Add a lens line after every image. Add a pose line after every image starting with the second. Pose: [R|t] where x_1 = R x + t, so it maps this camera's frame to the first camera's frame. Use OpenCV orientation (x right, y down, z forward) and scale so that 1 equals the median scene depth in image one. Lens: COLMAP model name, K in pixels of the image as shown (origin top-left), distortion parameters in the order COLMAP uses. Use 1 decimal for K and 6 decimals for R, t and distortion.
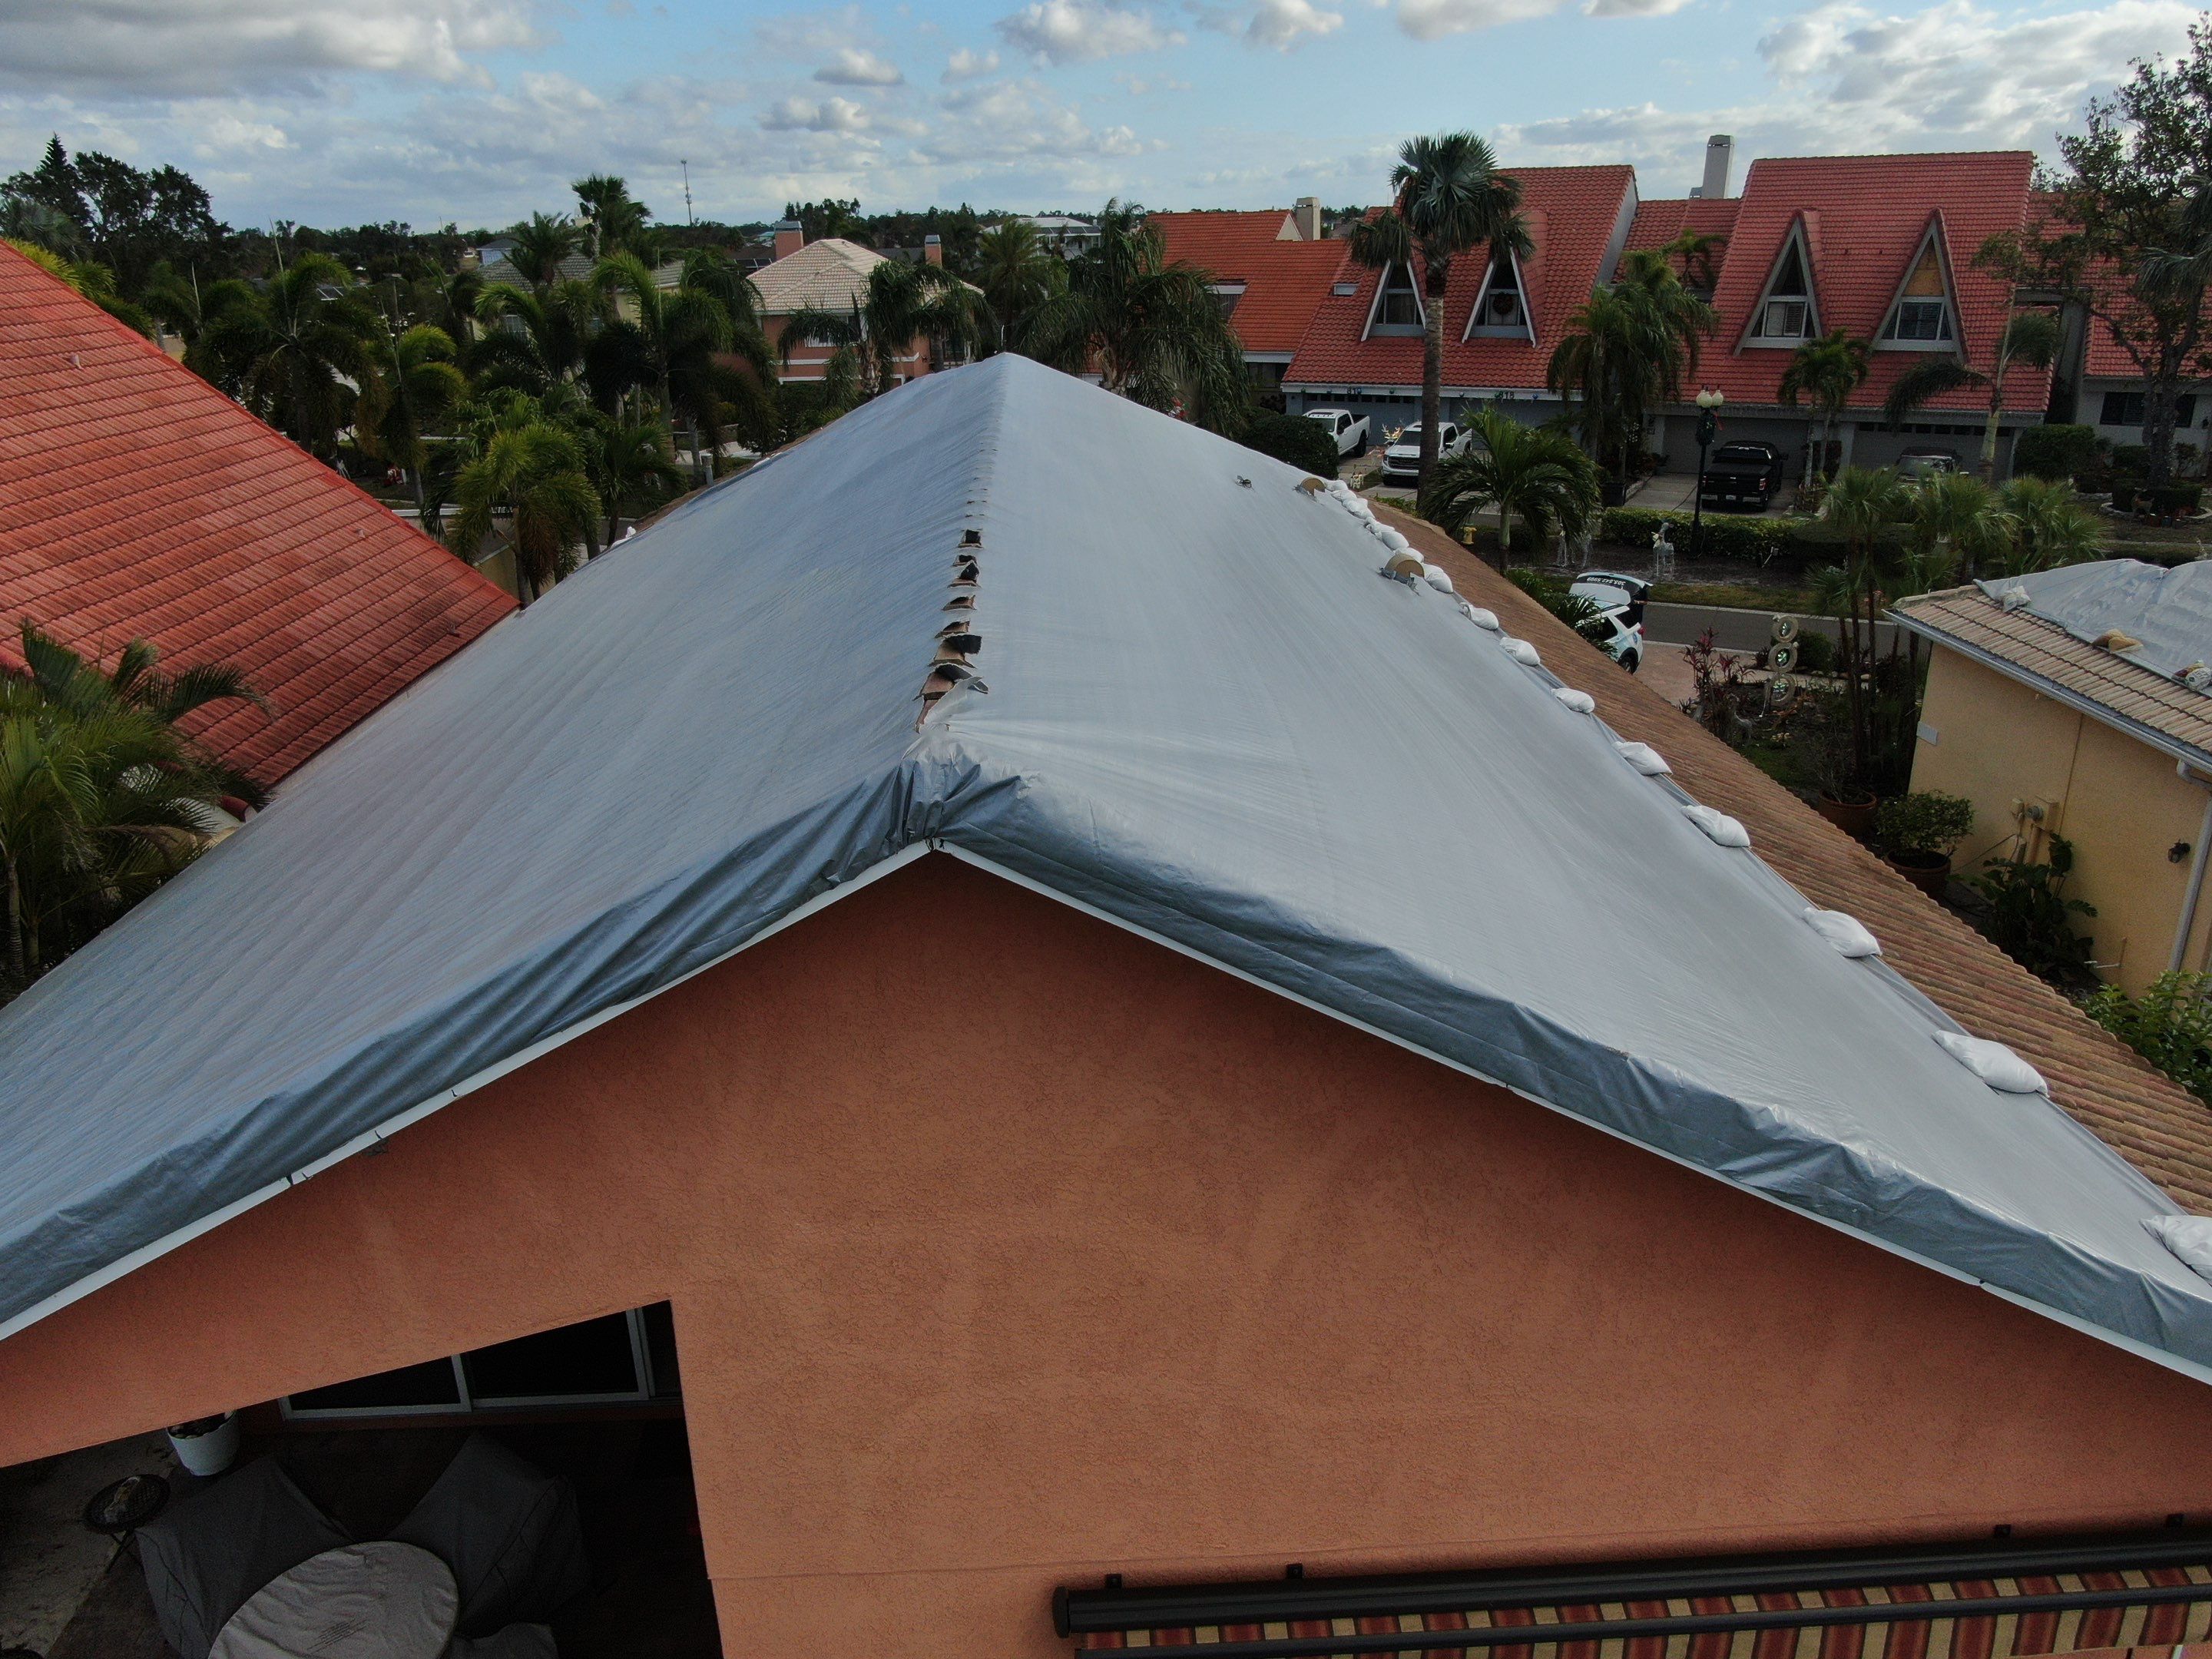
lens RADIAL K [[1581.3, 0, 1107.8], [0, 1581.3, 834.0], [0, 0, 1]] dist [-0.027579, 0.014877]
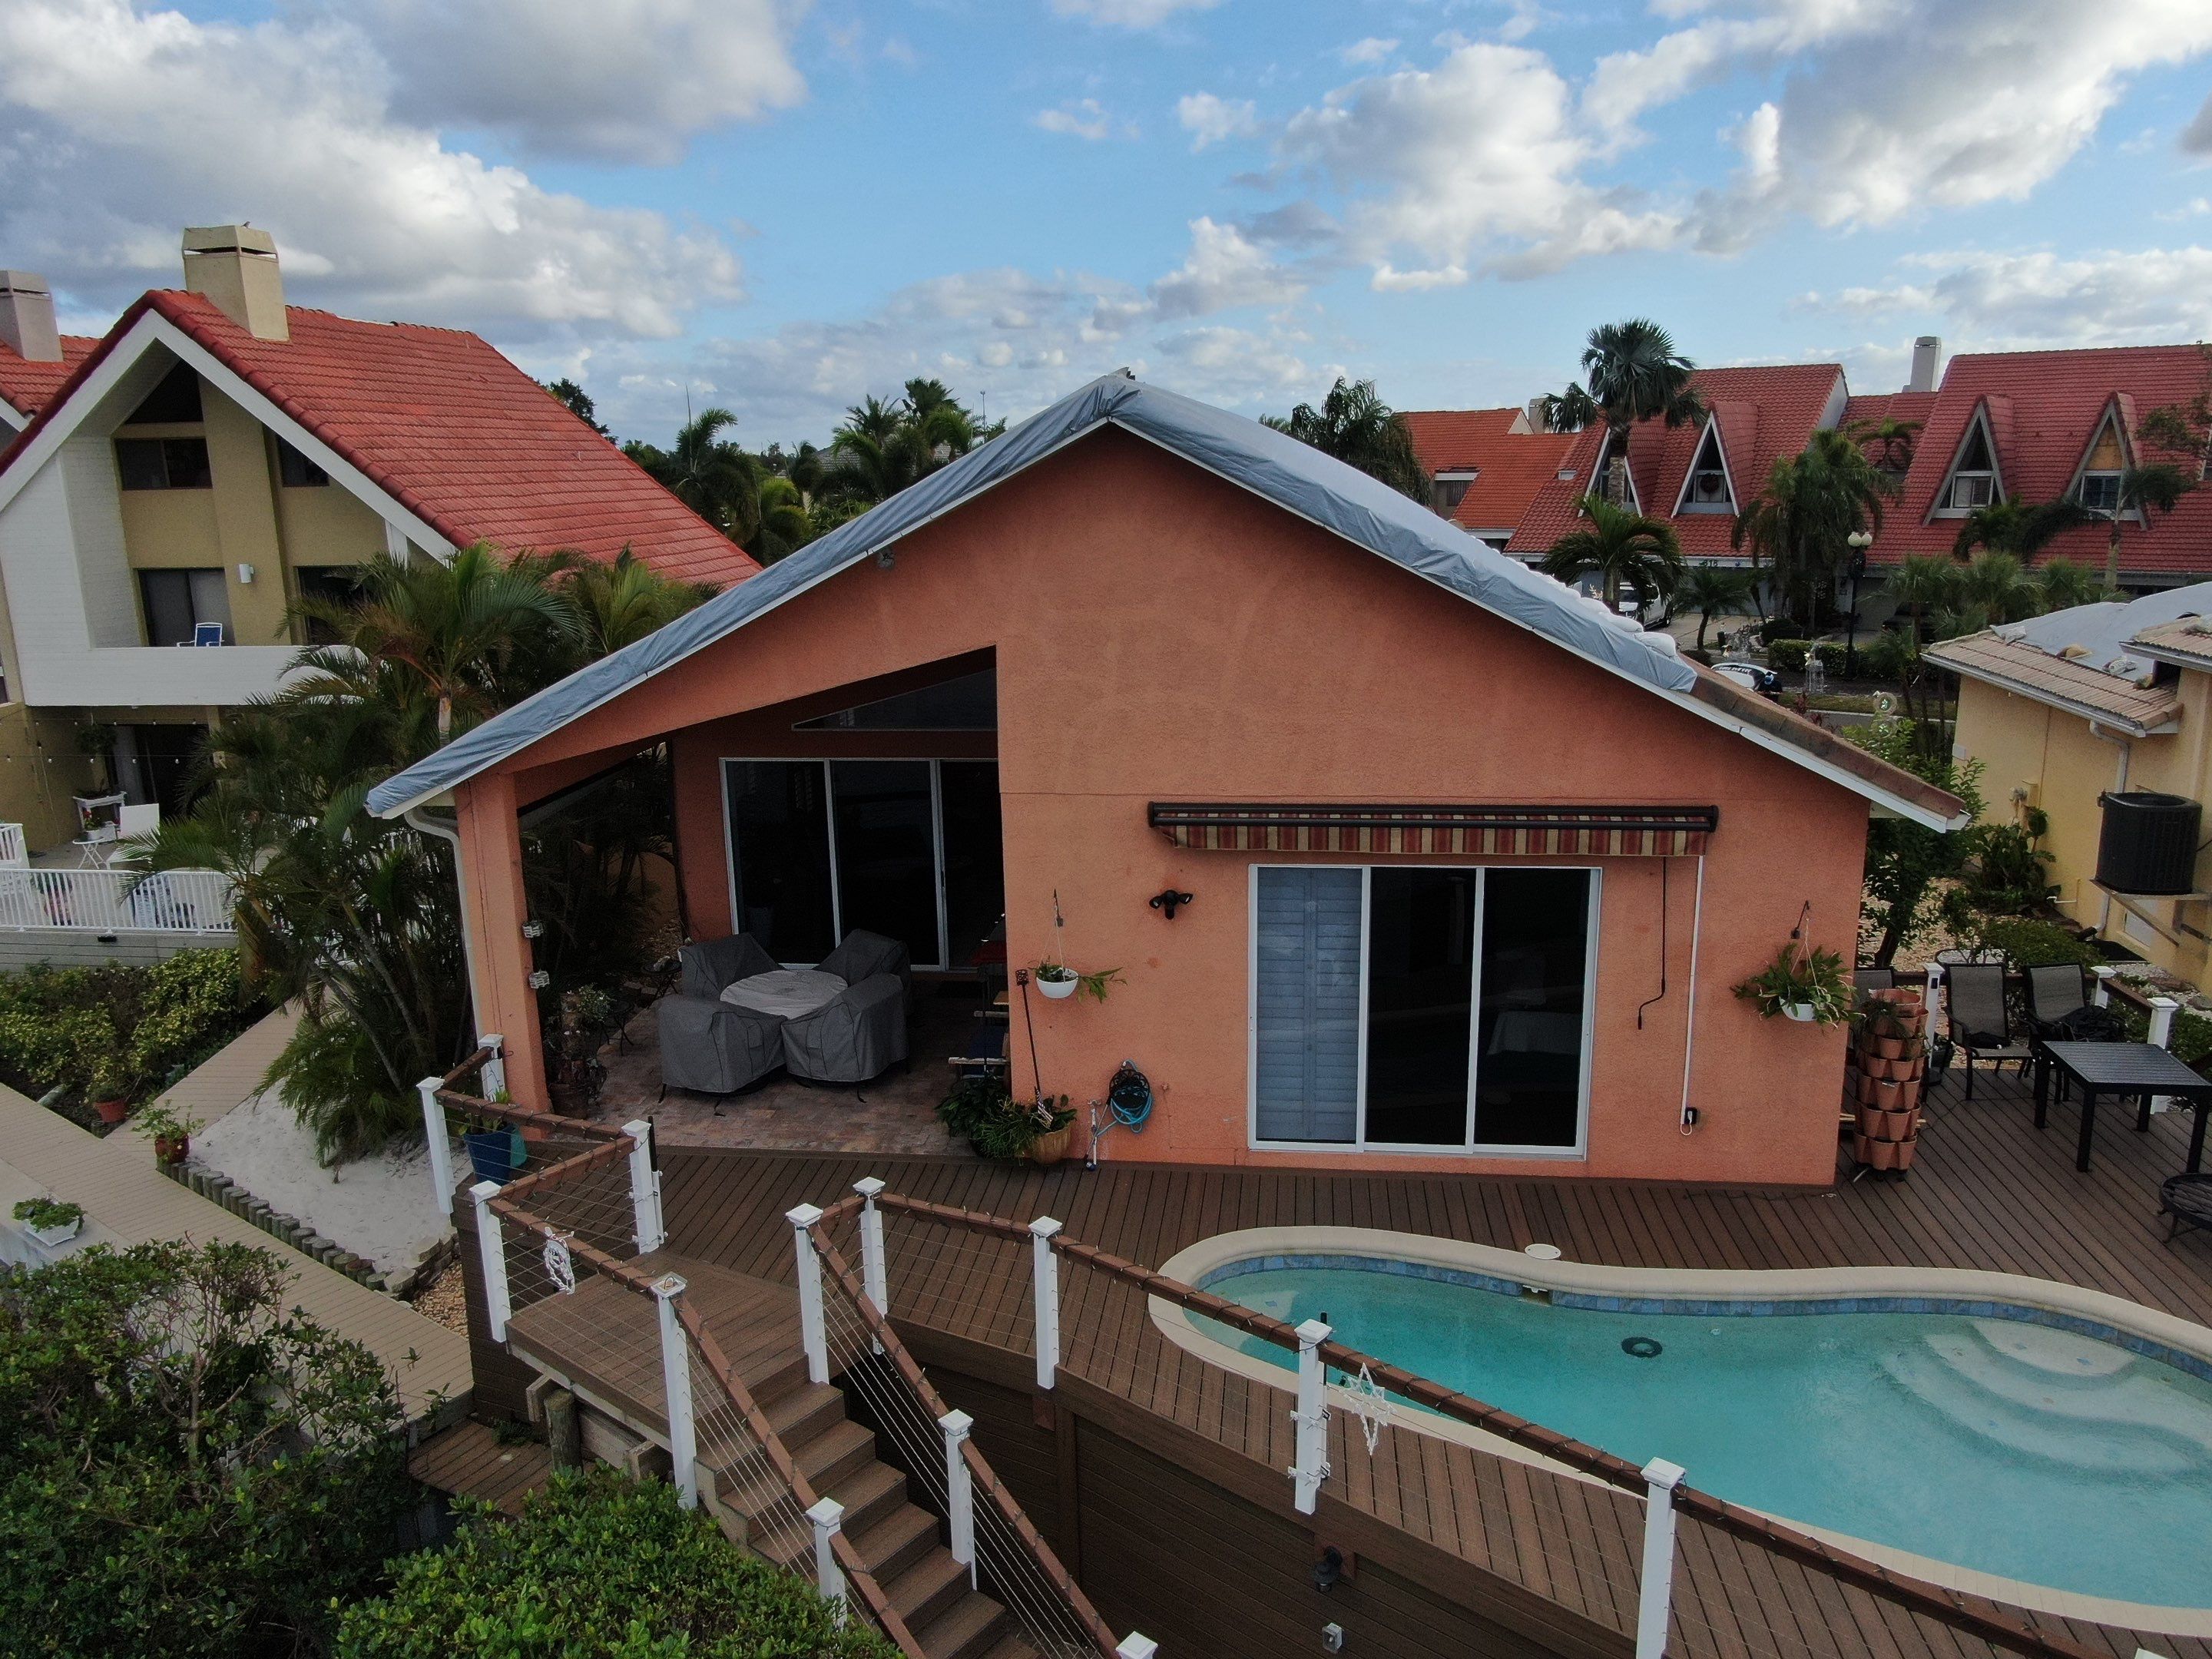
lens RADIAL K [[1581.3, 0, 1107.8], [0, 1581.3, 834.0], [0, 0, 1]] dist [-0.027579, 0.014877]
pose [[0.986140, 0.040925, -0.160789, 0.028612], [-0.061716, 0.990042, -0.126522, 0.084788], [0.154010, 0.134691, 0.978846, -0.127407]]
